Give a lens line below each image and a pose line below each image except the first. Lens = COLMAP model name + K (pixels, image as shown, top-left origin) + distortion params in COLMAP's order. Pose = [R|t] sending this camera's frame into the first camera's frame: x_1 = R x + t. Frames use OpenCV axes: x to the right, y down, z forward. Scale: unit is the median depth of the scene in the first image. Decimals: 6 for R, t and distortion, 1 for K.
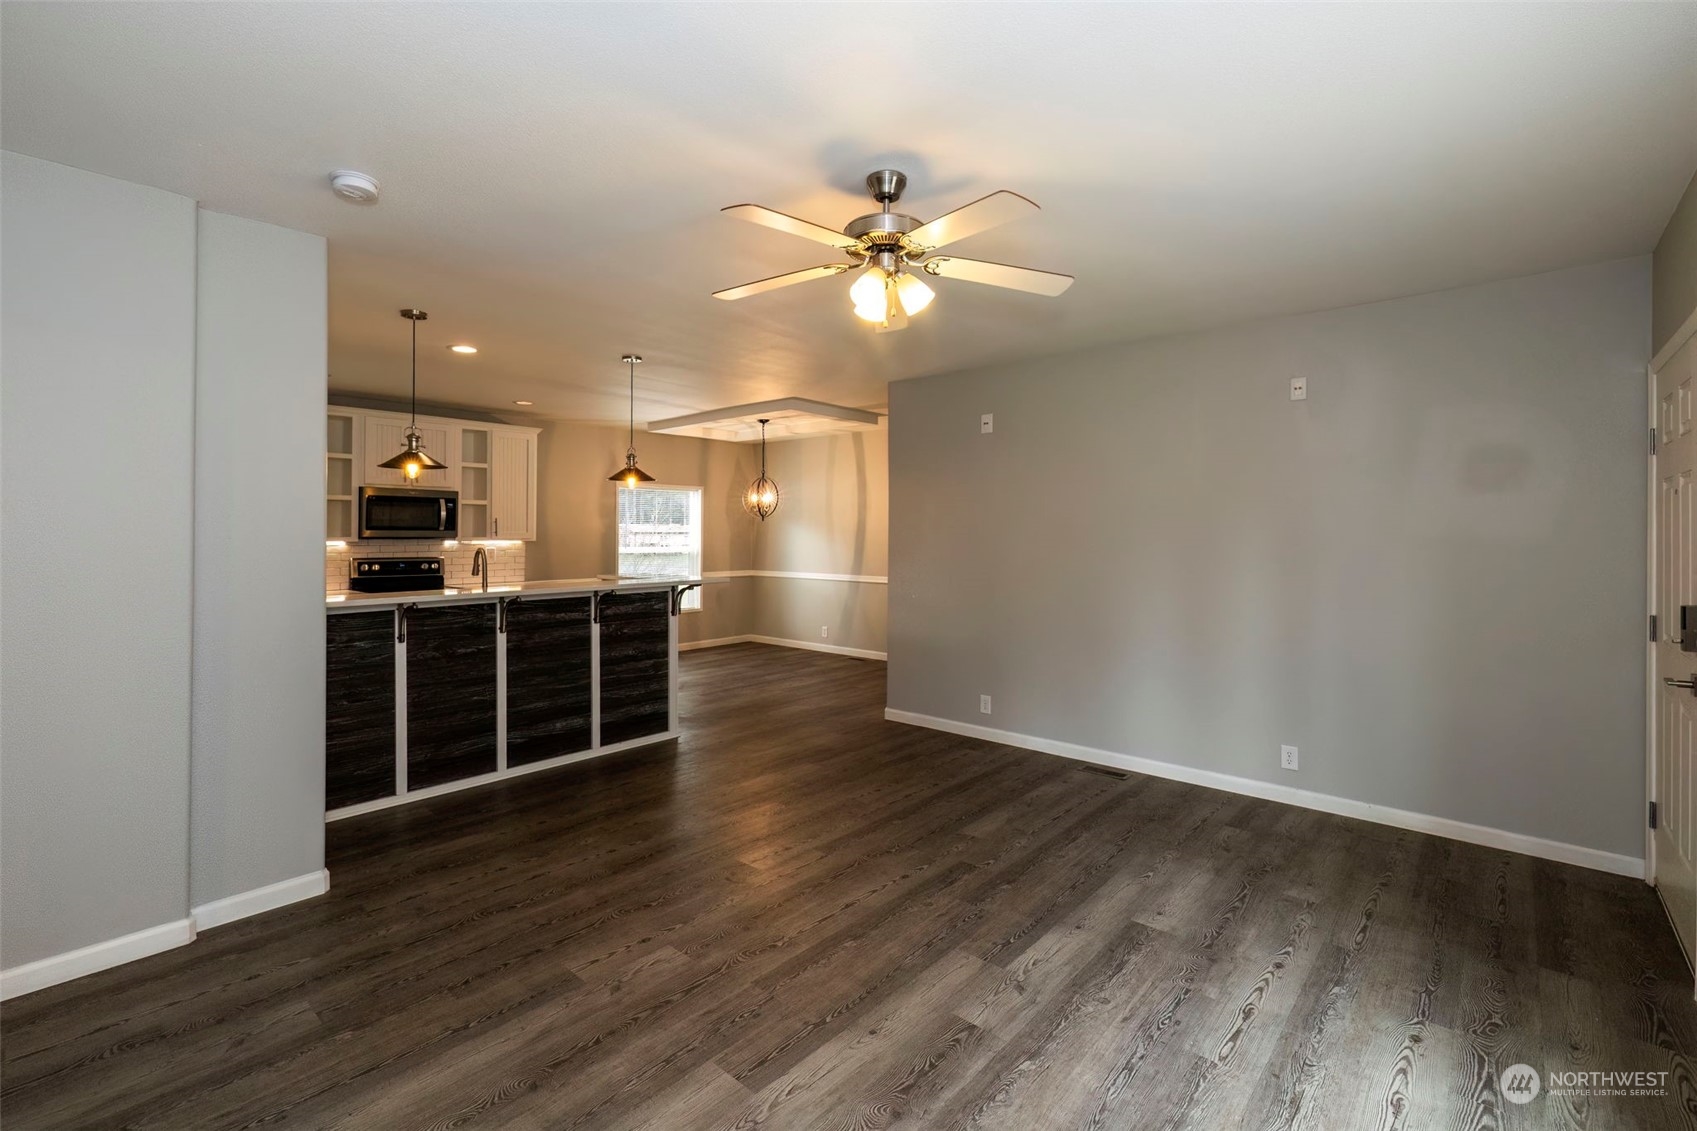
lens RADIAL K [[757.4, 0, 823.9], [0, 757.4, 528.3], [0, 0, 1]] dist [-0.000049, 0.000039]
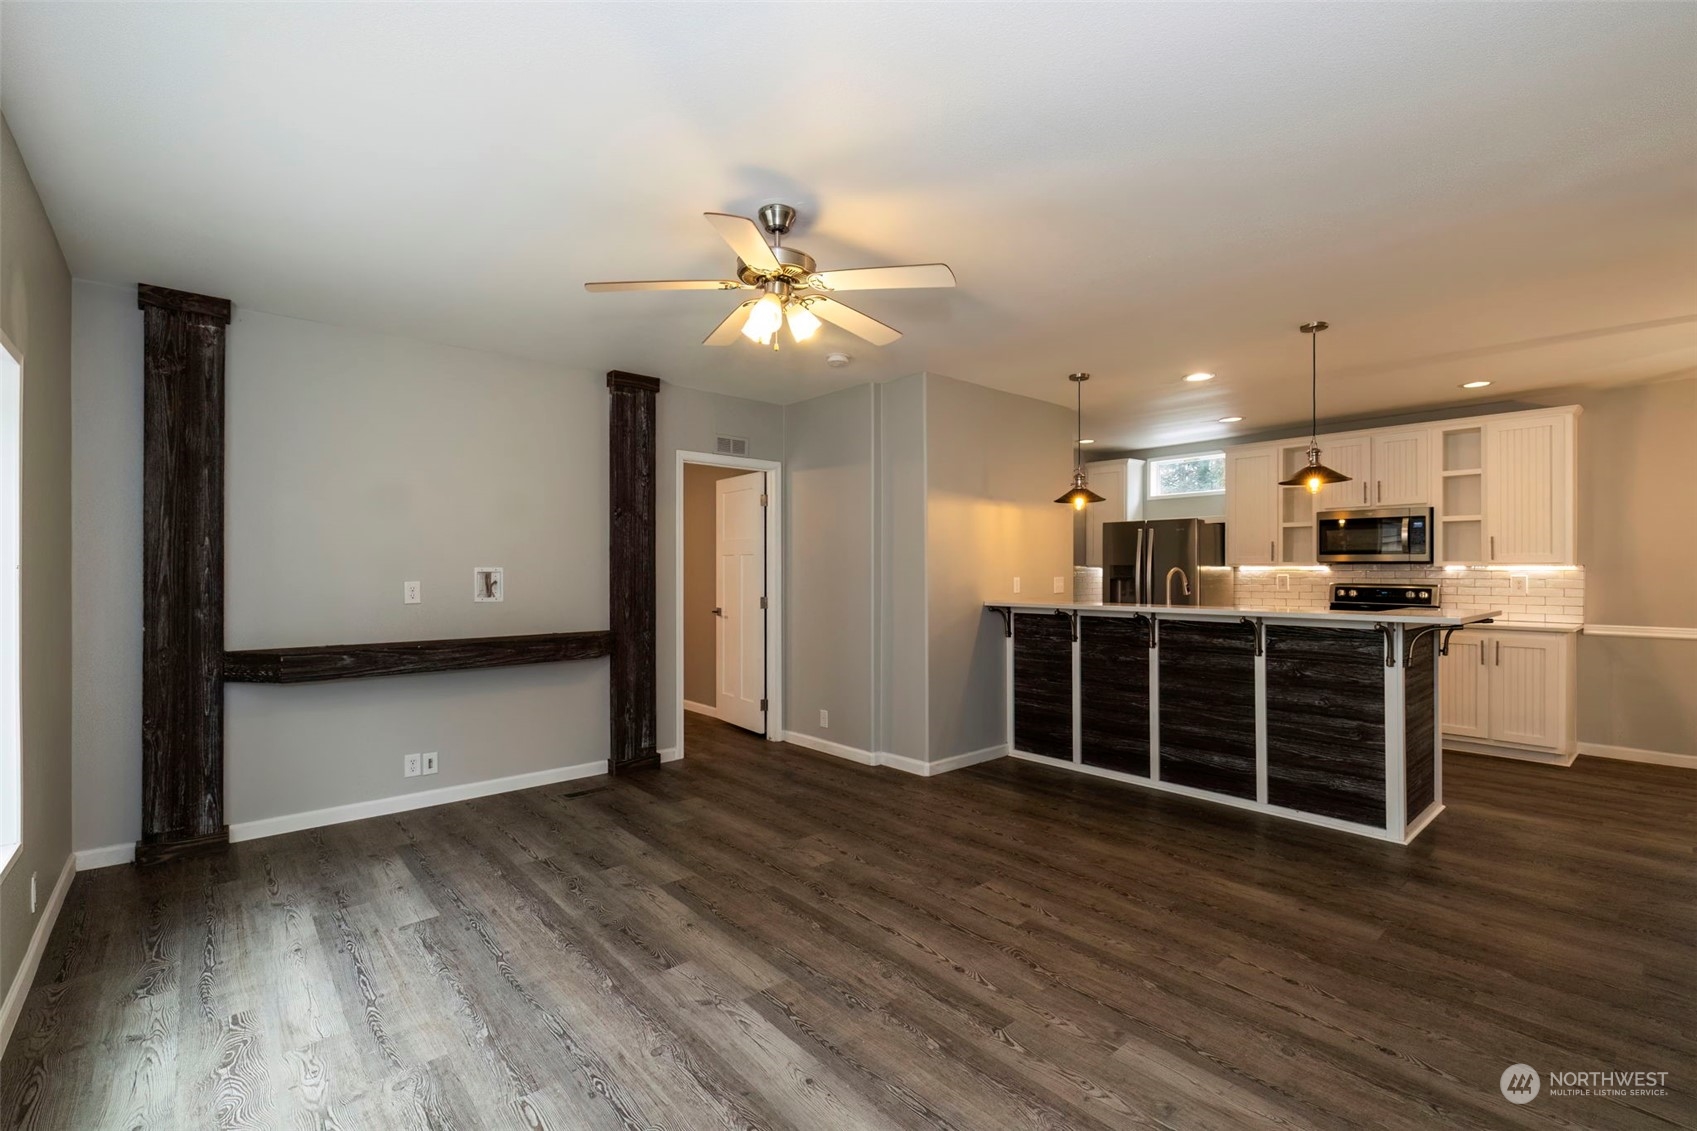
lens RADIAL K [[740.4, 0, 848.5], [0, 740.4, 565.5], [0, 0, 1]] dist [-0.000543, -0.000019]
pose [[-0.110527, -0.008450, -0.993837, 0.645787], [0.006694, 0.999935, -0.009247, 0.030796], [0.993851, -0.007675, -0.110463, 0.702213]]
